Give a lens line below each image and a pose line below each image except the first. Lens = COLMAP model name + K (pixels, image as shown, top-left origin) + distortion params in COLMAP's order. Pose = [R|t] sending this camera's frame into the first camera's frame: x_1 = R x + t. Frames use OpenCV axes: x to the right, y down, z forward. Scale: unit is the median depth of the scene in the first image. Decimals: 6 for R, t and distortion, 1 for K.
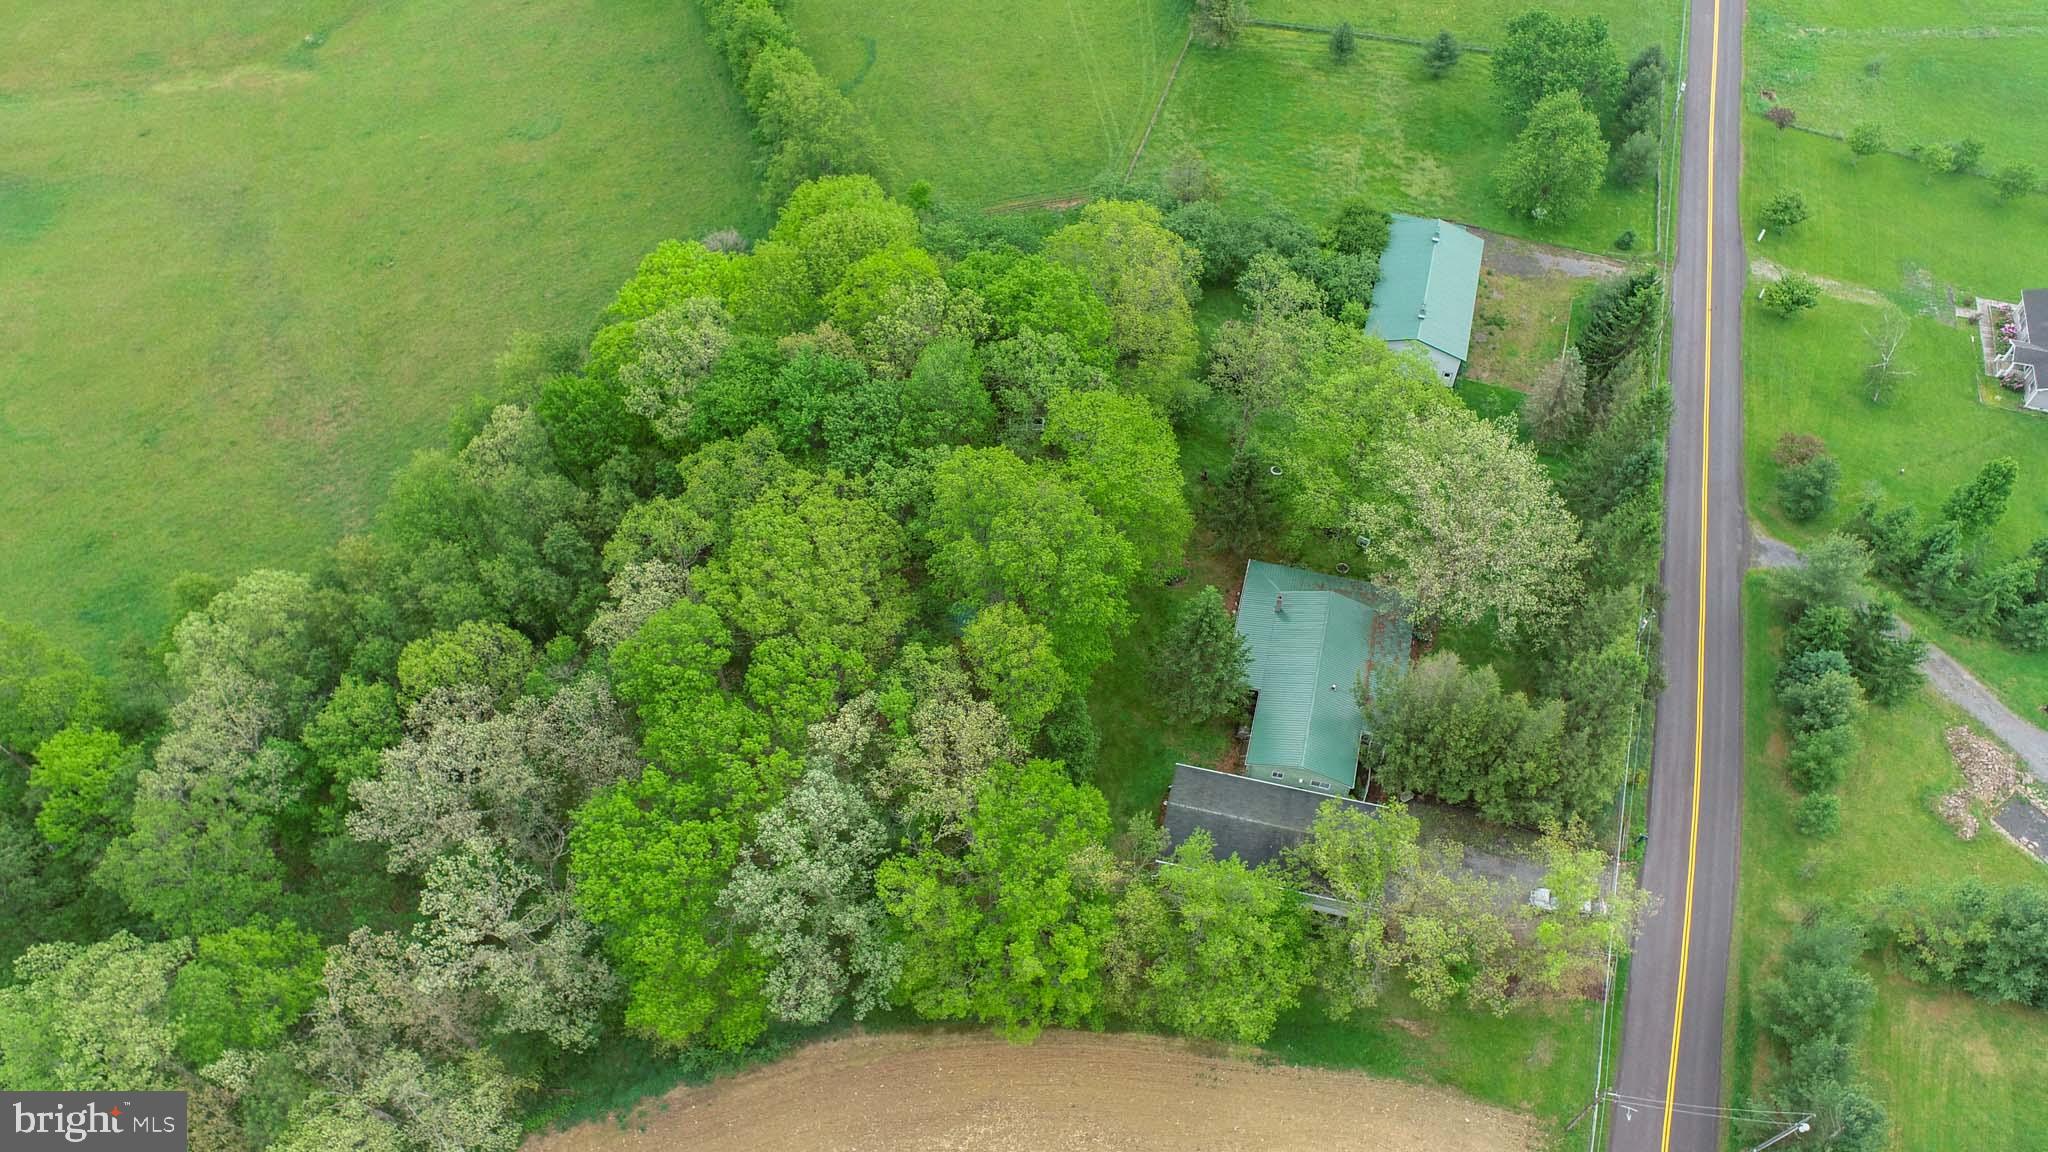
lens RADIAL K [[1400.3, 0, 1024.0], [0, 1400.3, 576.0], [0, 0, 1]] dist [-0.002415, -0.001349]
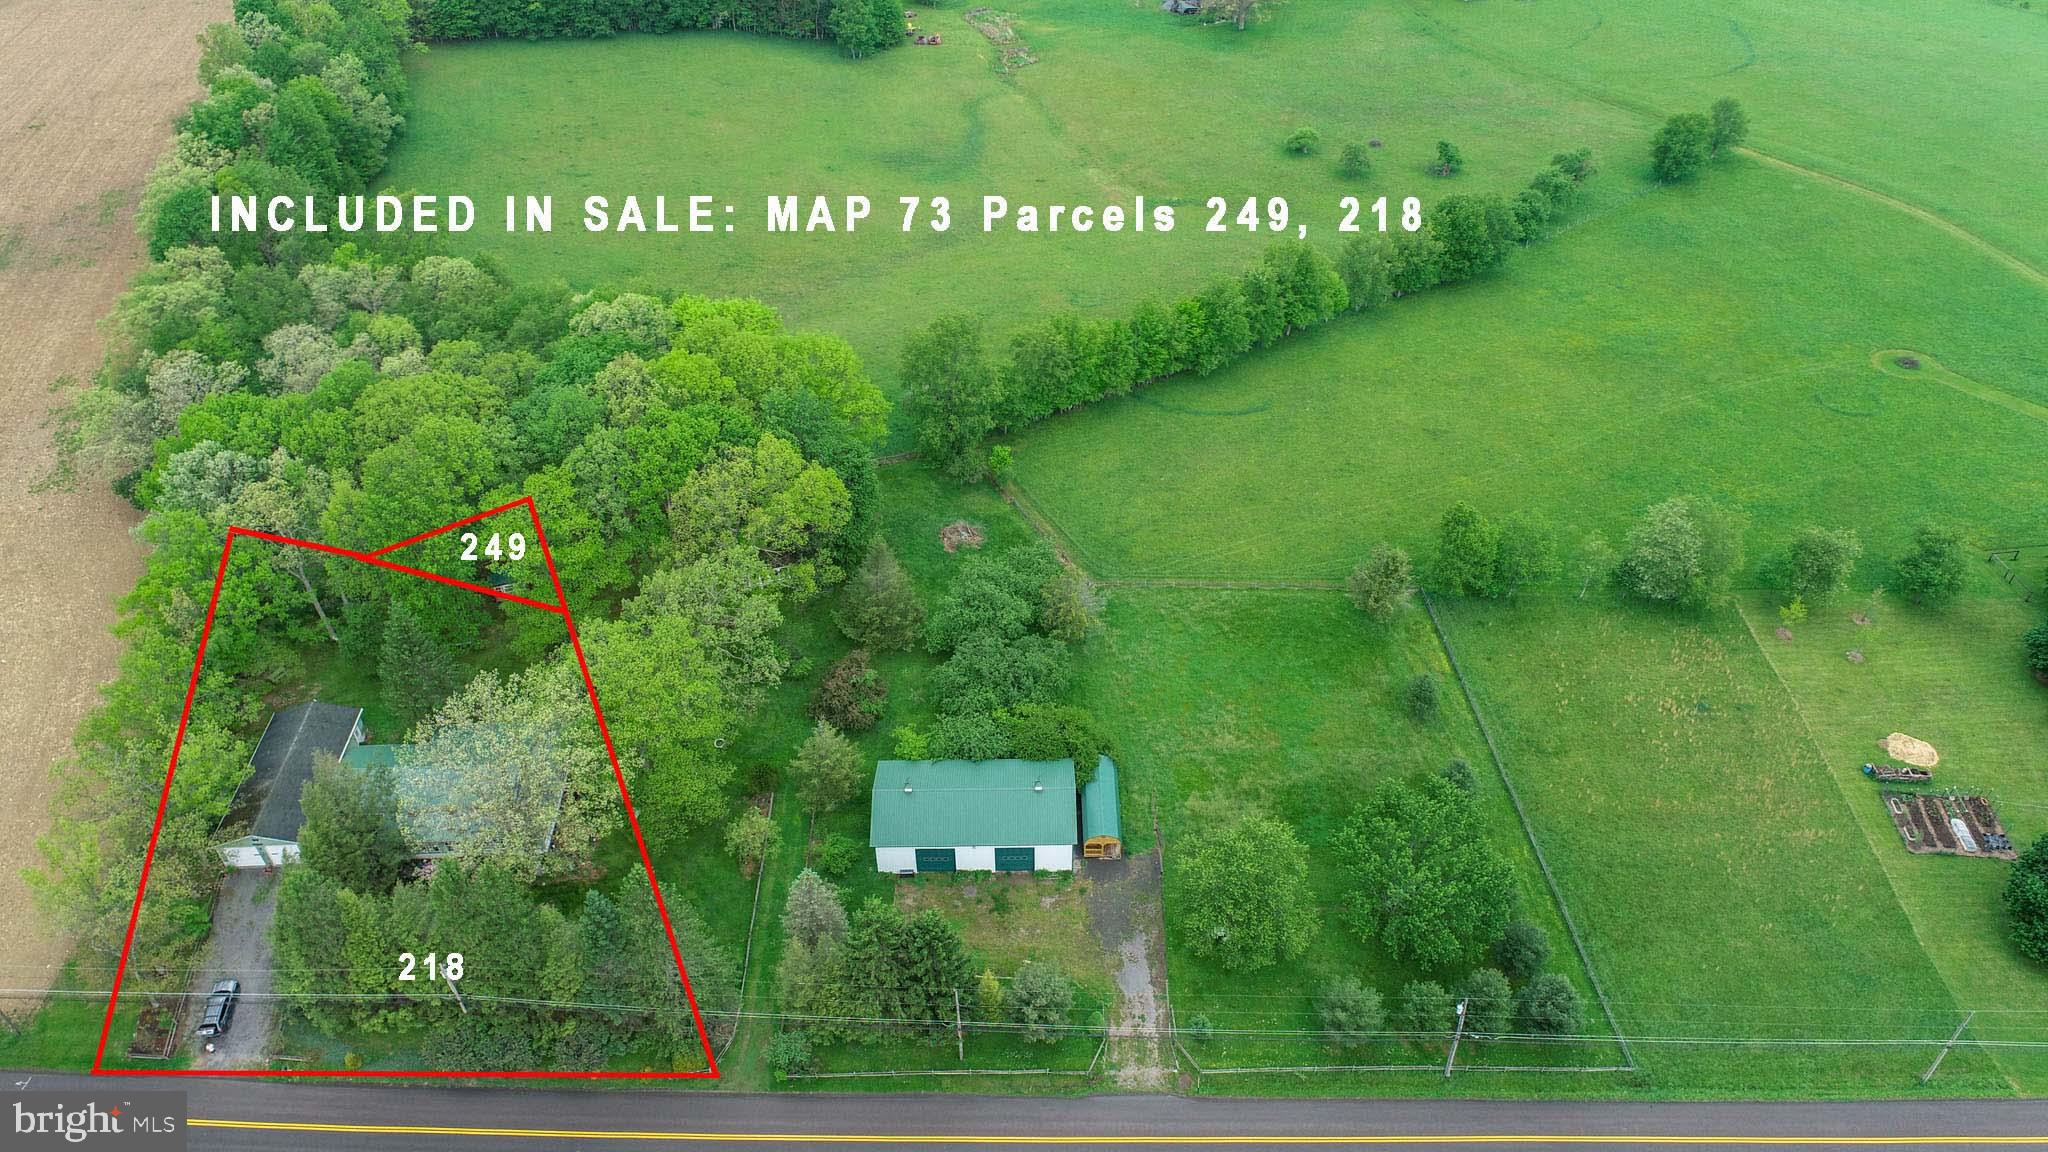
lens RADIAL K [[1396.0, 0, 1019.4], [0, 1396.0, 581.2], [0, 0, 1]] dist [-0.008942, 0.007354]
pose [[0.296176, 0.634367, -0.714043, 0.741992], [-0.769619, 0.601243, 0.214926, -0.443377], [0.565655, 0.485885, 0.666295, 0.314701]]
